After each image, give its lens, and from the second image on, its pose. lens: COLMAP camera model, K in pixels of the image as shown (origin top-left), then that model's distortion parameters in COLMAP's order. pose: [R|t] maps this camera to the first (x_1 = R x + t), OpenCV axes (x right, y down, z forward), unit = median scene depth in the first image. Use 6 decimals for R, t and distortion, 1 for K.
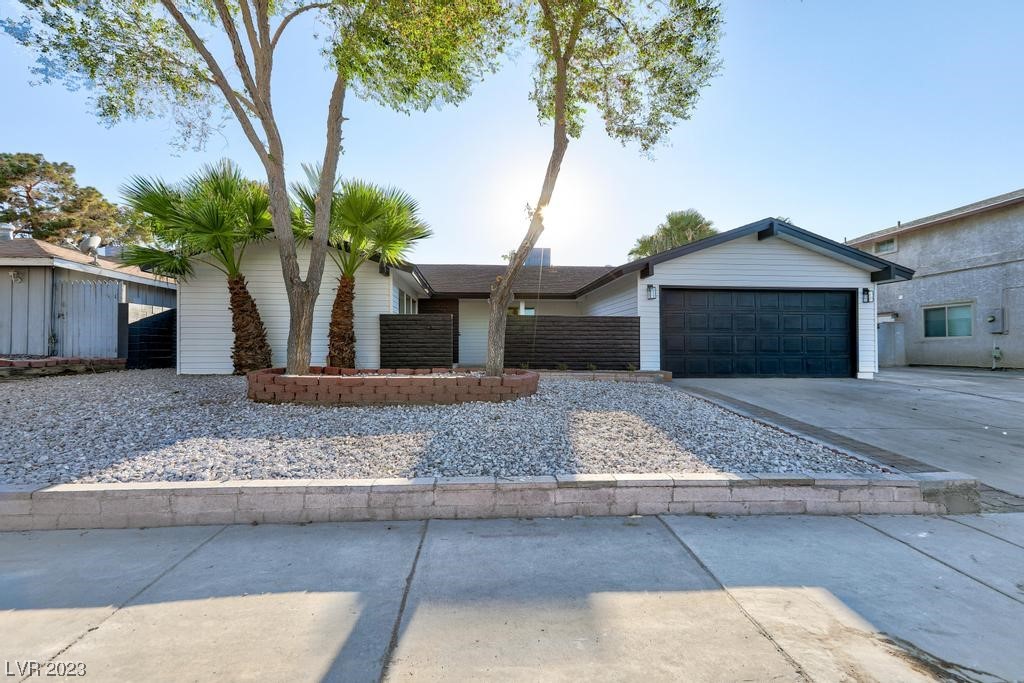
lens RADIAL K [[460.3, 0, 519.0], [0, 460.3, 348.0], [0, 0, 1]] dist [-0.024523, 0.013880]
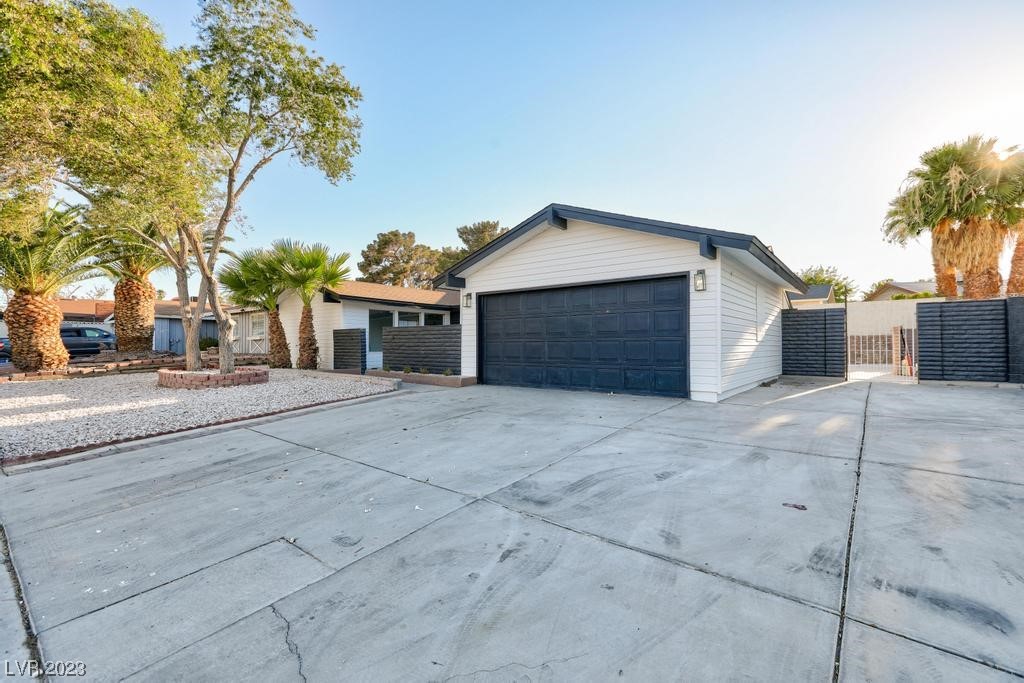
lens RADIAL K [[460.3, 0, 517.1], [0, 460.3, 338.7], [0, 0, 1]] dist [-0.024523, 0.013880]
pose [[0.723606, -0.014591, -0.690059, 1.046667], [0.002323, 0.999822, -0.018704, -0.014961], [0.690210, 0.011931, 0.723511, 0.313186]]
